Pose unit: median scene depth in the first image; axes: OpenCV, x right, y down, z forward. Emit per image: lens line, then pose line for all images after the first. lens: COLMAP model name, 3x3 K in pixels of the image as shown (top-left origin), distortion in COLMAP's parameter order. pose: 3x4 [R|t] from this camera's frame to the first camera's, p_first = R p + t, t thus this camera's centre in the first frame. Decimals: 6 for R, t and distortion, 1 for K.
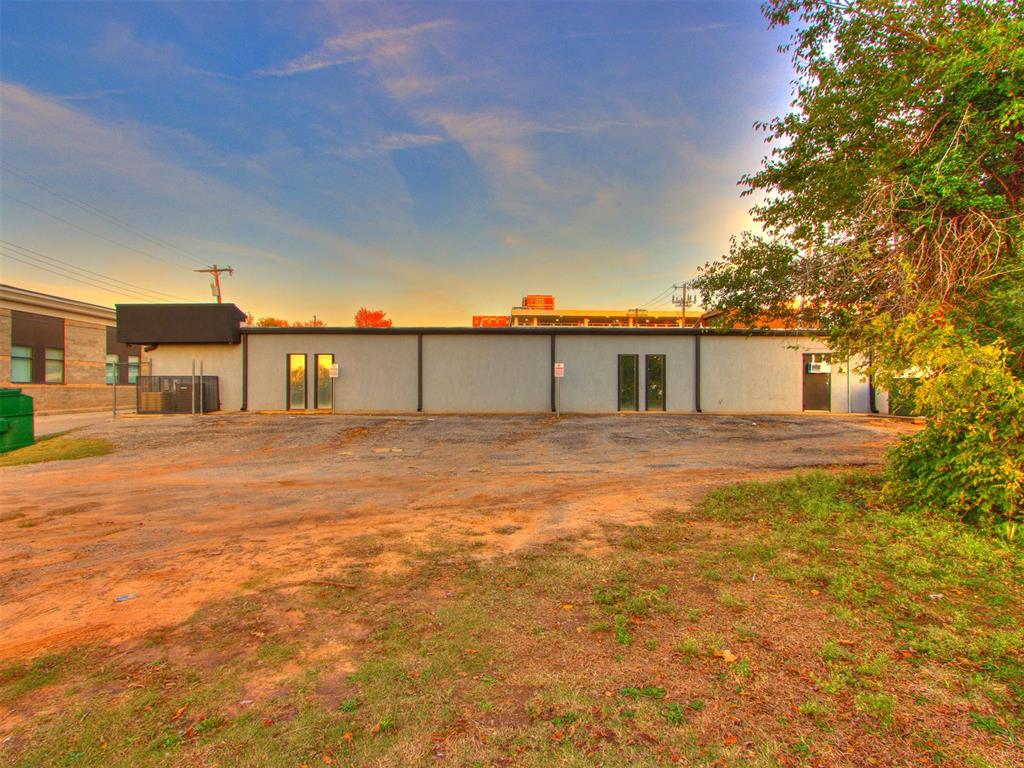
lens RADIAL K [[518.5, 0, 509.9], [0, 518.5, 385.1], [0, 0, 1]] dist [0.000504, 0.000411]
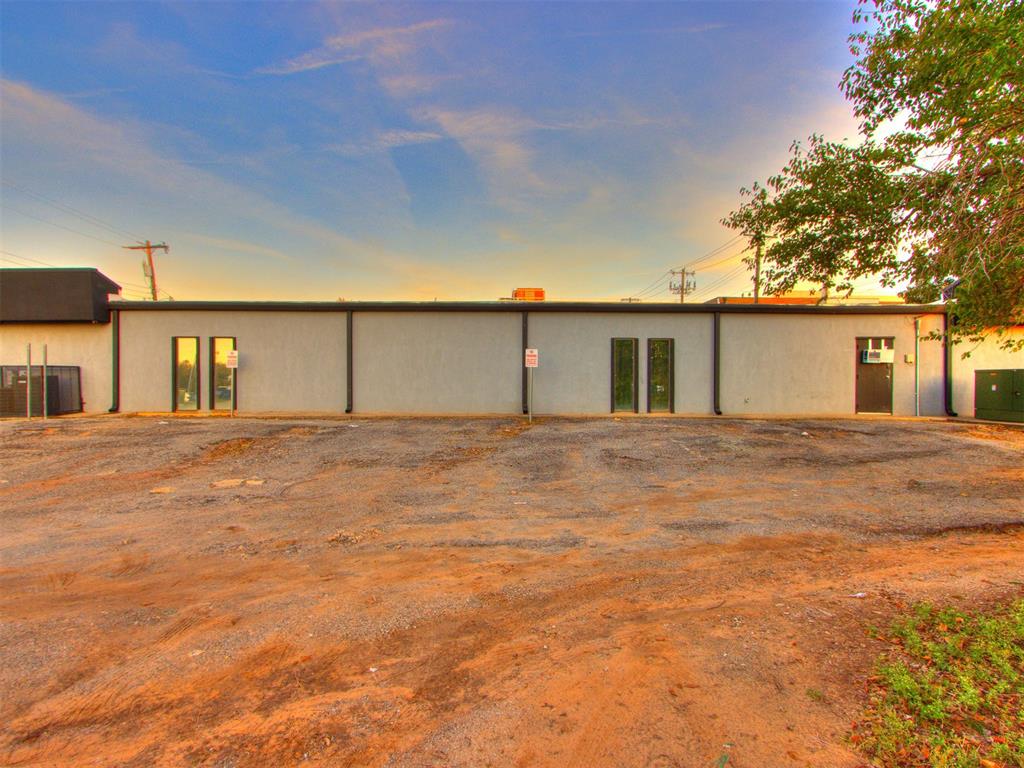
lens RADIAL K [[463.5, 0, 517.4], [0, 463.5, 394.6], [0, 0, 1]] dist [0.012197, 0.000477]
pose [[0.999960, 0.000550, 0.008923, 0.064765], [-0.000817, 0.999553, 0.029872, 0.002848], [-0.008902, -0.029878, 0.999514, 0.320912]]
